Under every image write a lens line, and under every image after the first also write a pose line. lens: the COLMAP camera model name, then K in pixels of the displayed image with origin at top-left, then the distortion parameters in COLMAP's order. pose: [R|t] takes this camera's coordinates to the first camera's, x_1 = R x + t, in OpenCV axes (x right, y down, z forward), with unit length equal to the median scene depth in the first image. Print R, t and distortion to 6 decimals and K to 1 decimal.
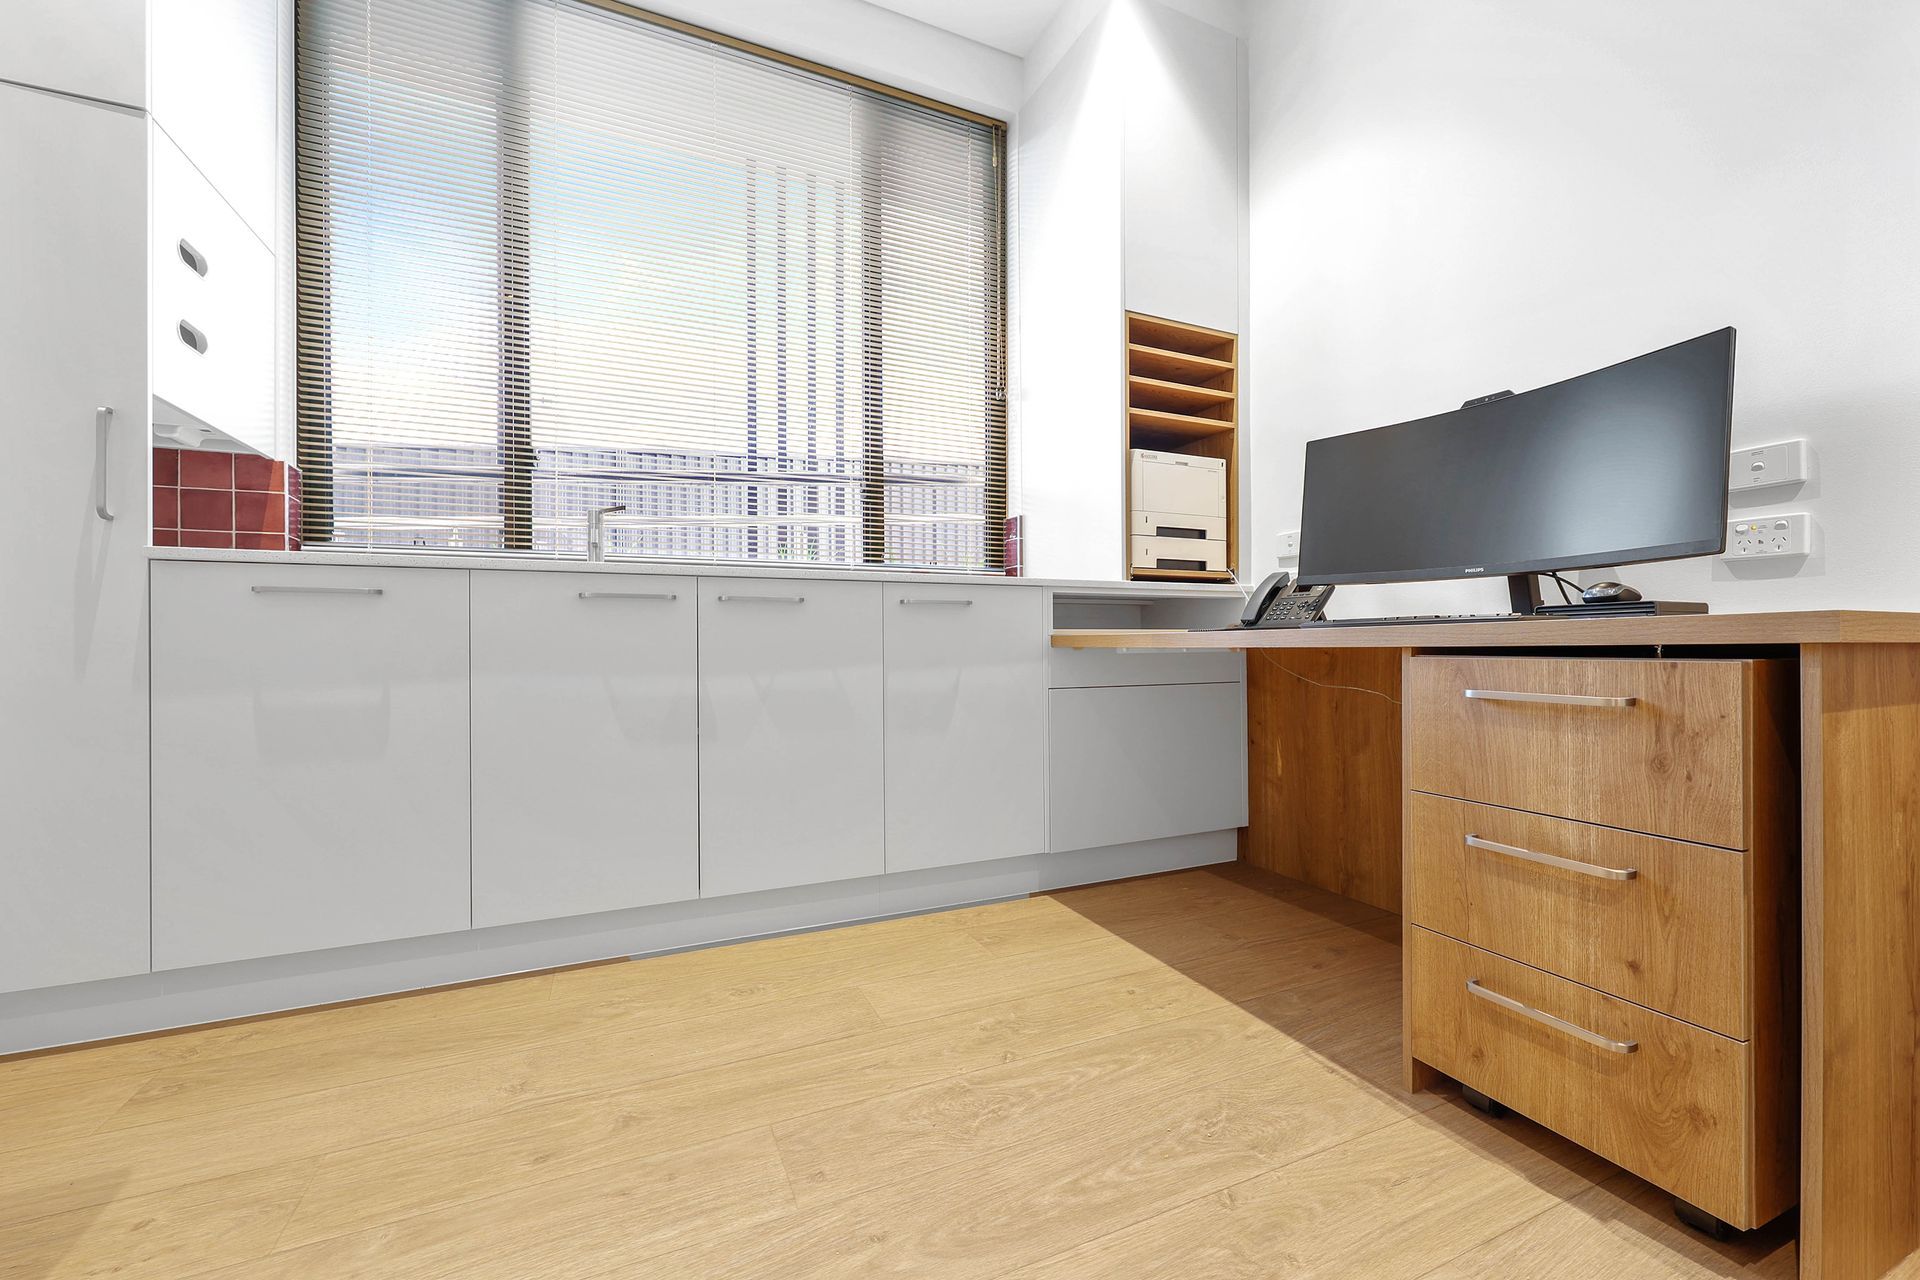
lens RADIAL K [[773.1, 0, 983.8], [0, 773.1, 633.3], [0, 0, 1]] dist [0.000646, -0.000553]
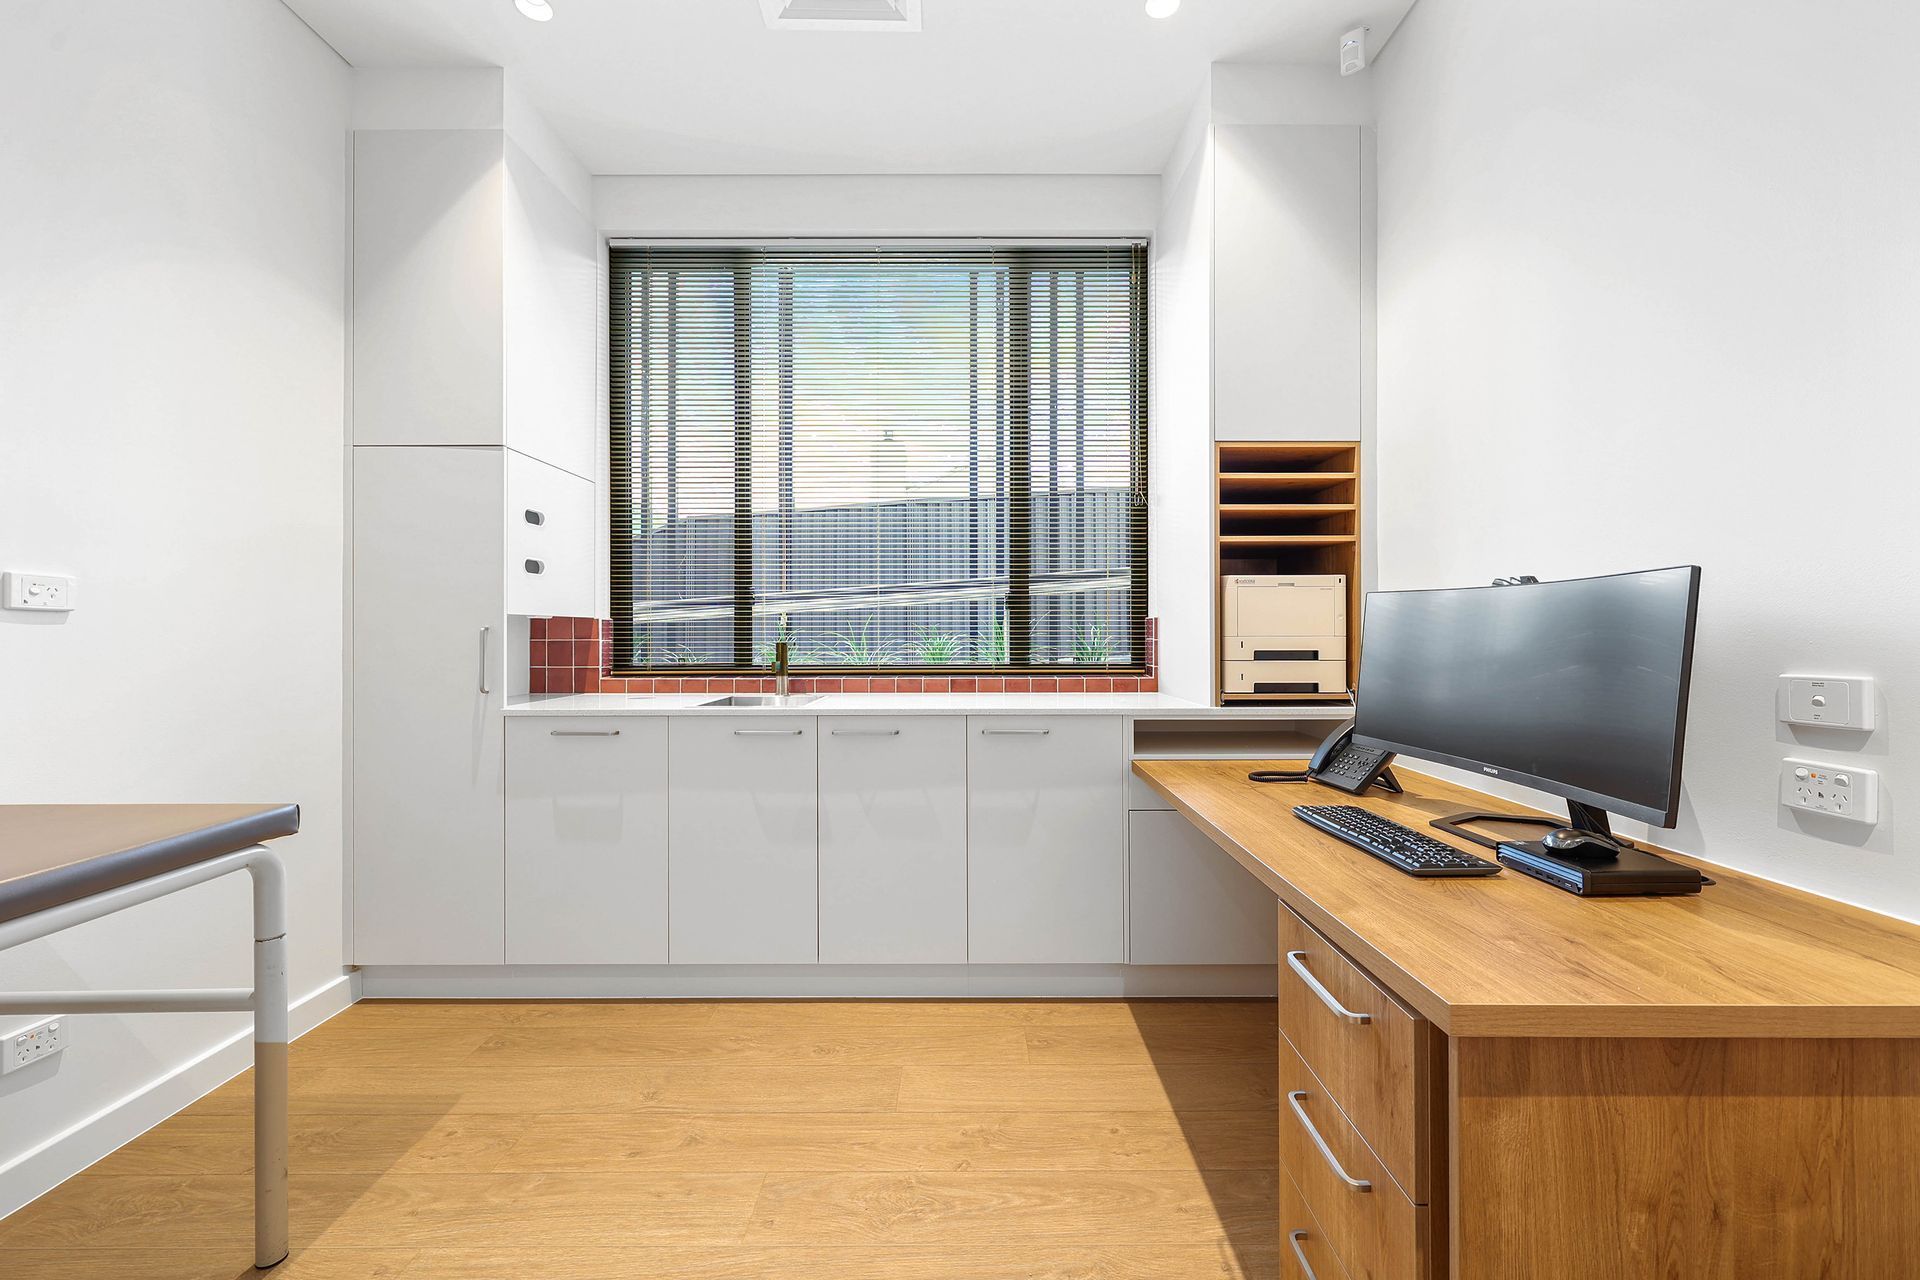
lens RADIAL K [[773.1, 0, 969.5], [0, 773.1, 630.1], [0, 0, 1]] dist [0.000646, -0.000553]
pose [[0.911668, 0.002699, -0.410920, 0.477145], [-0.002978, 0.999996, -0.000039, -0.262388], [0.410918, 0.001259, 0.911672, -0.095447]]
